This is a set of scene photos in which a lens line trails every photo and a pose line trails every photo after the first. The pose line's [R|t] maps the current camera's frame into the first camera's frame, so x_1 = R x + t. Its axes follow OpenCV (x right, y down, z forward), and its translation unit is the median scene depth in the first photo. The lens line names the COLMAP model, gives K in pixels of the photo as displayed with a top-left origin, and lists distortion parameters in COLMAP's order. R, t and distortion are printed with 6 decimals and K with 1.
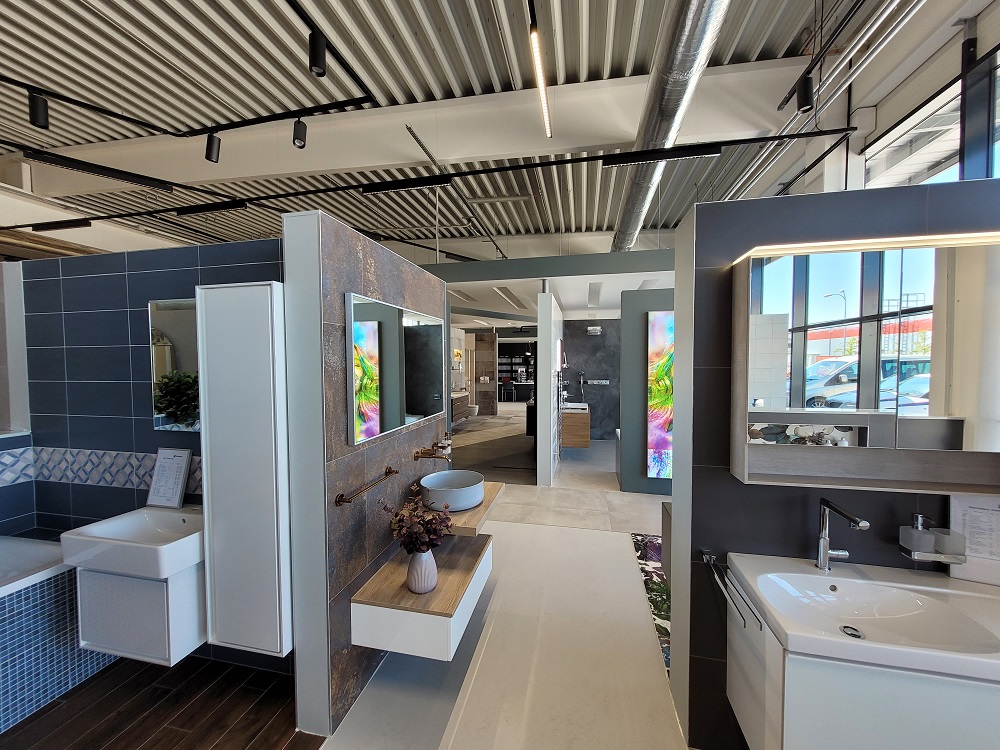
lens RADIAL K [[391.2, 0, 494.6], [0, 391.2, 372.2], [0, 0, 1]] dist [0.000458, -0.000438]
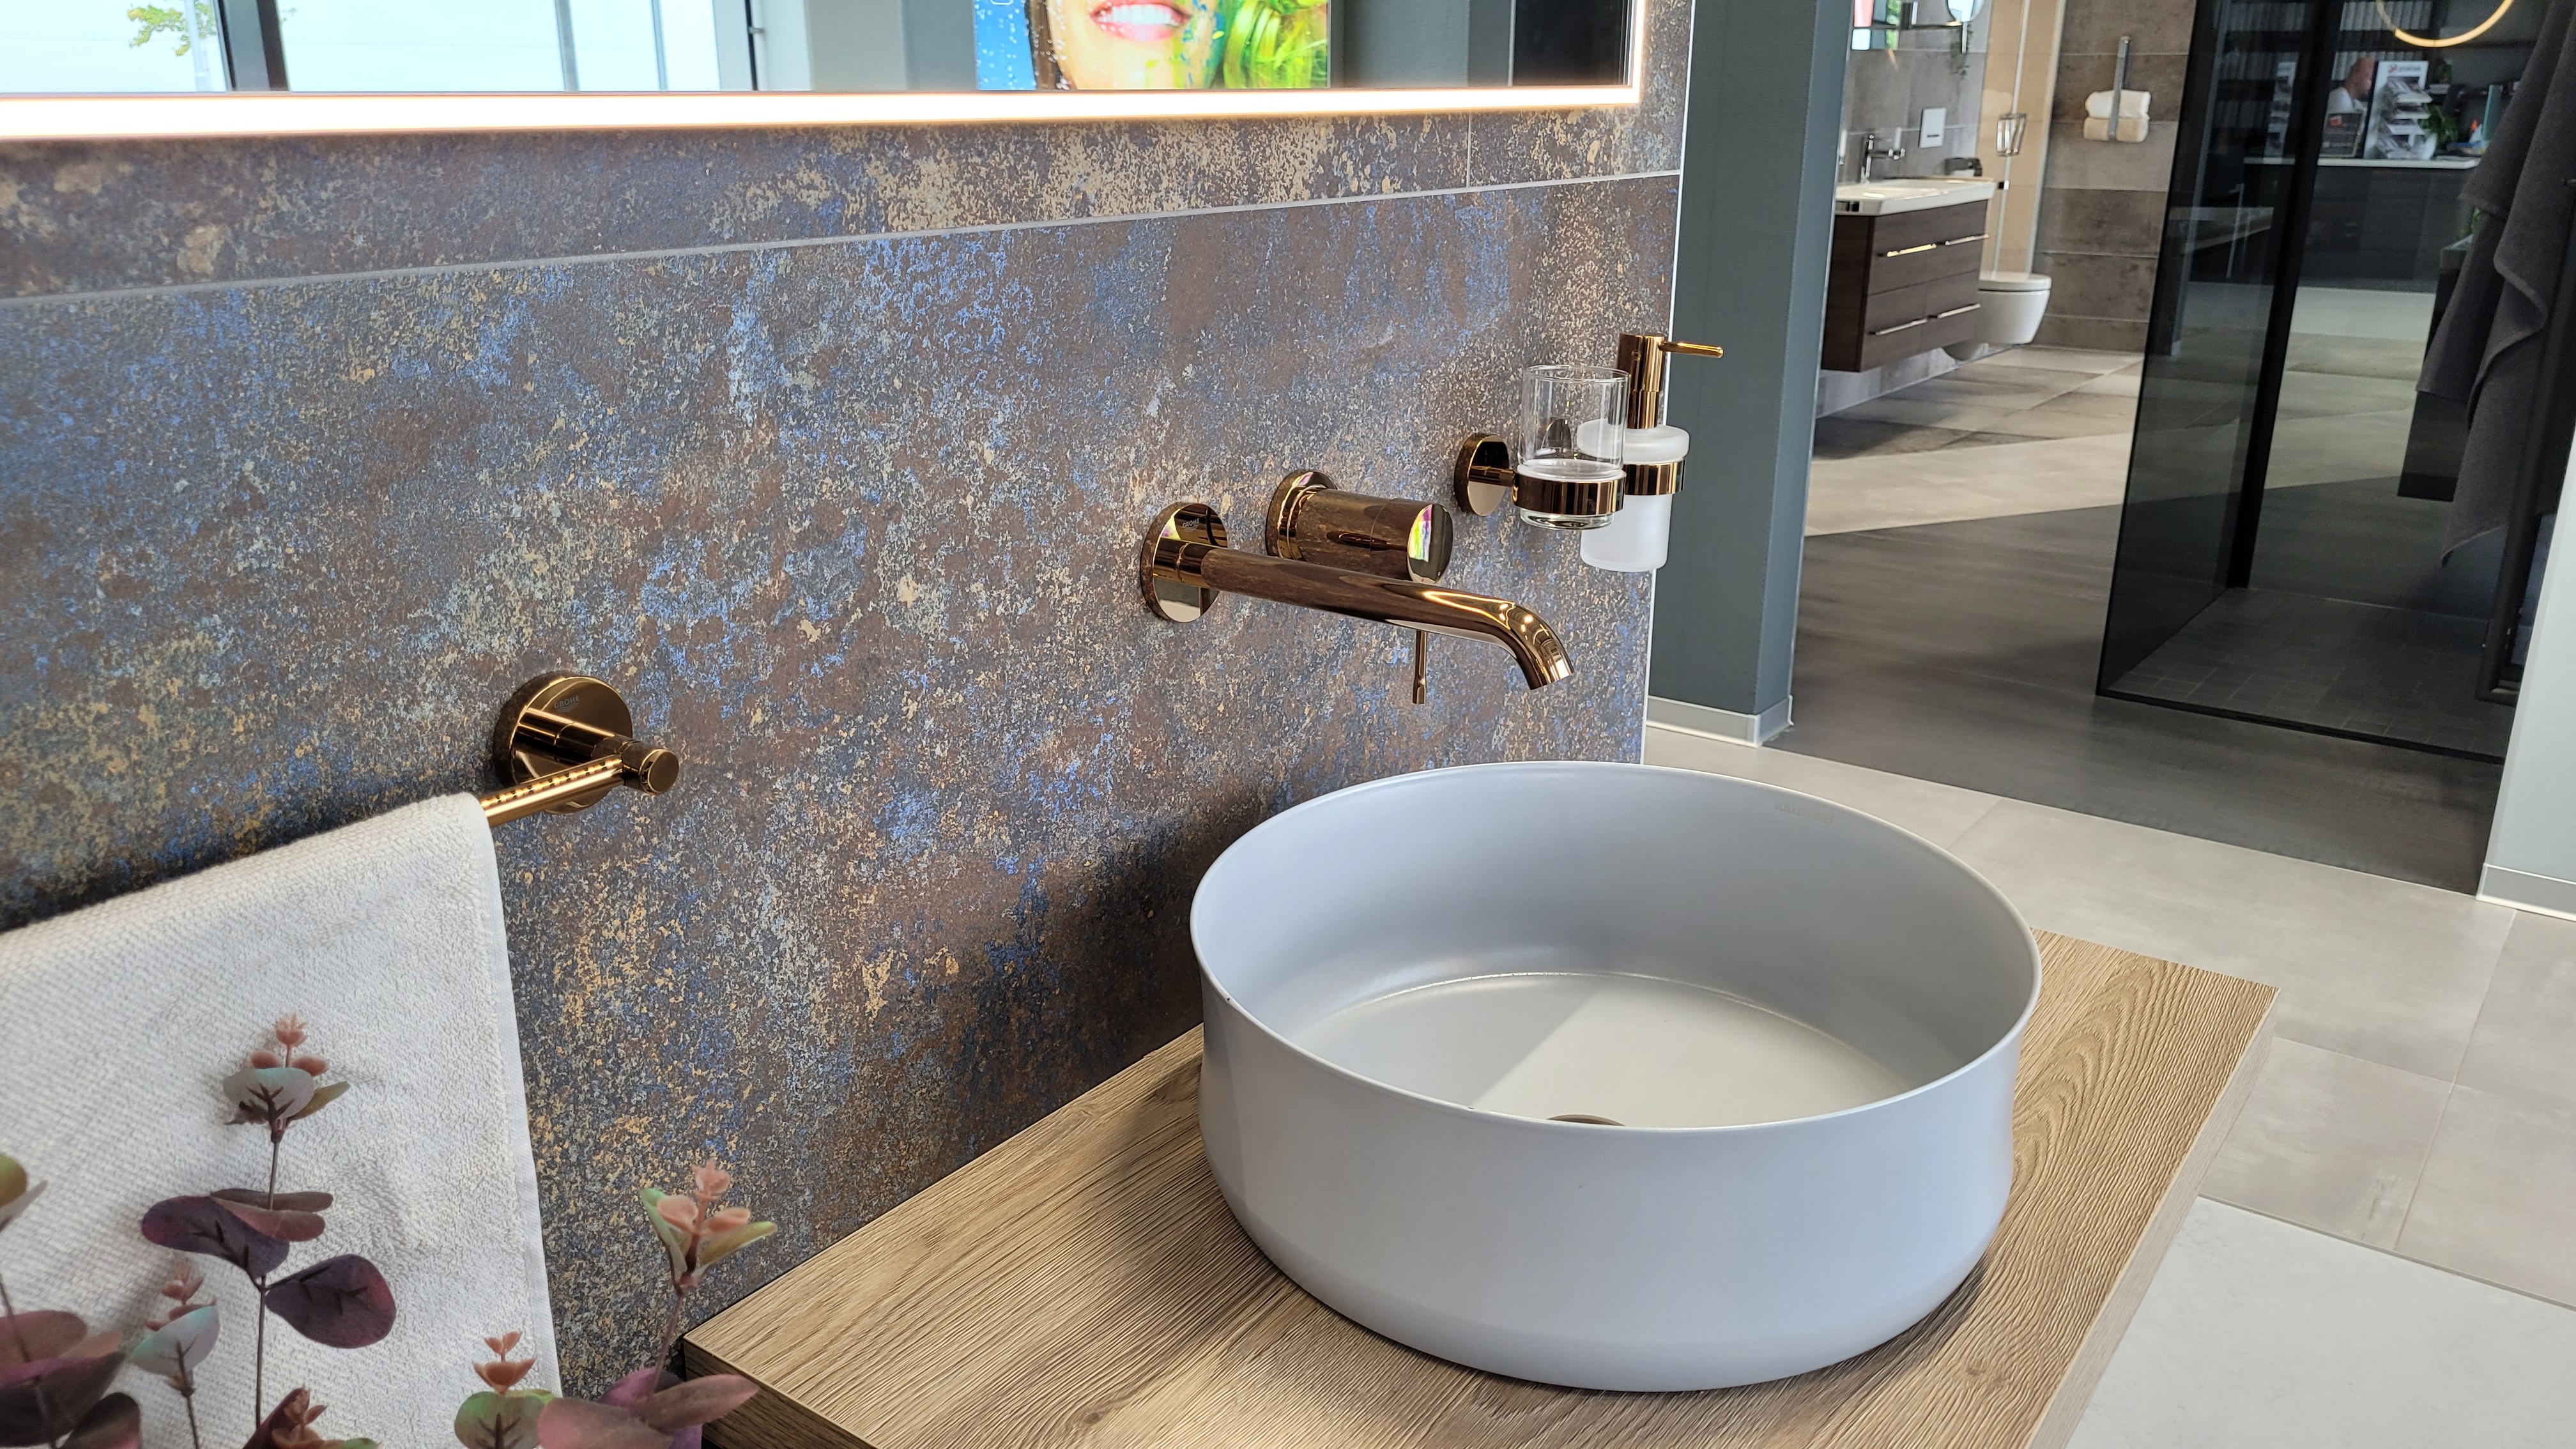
lens RADIAL K [[1946.3, 0, 1285.7], [0, 1946.3, 678.5], [0, 0, 1]] dist [0.021471, -0.002353]
pose [[0.916511, 0.131647, -0.377726, -0.011783], [-0.026551, 0.962230, 0.270939, 0.060703], [0.399128, -0.238290, 0.885390, 0.308204]]
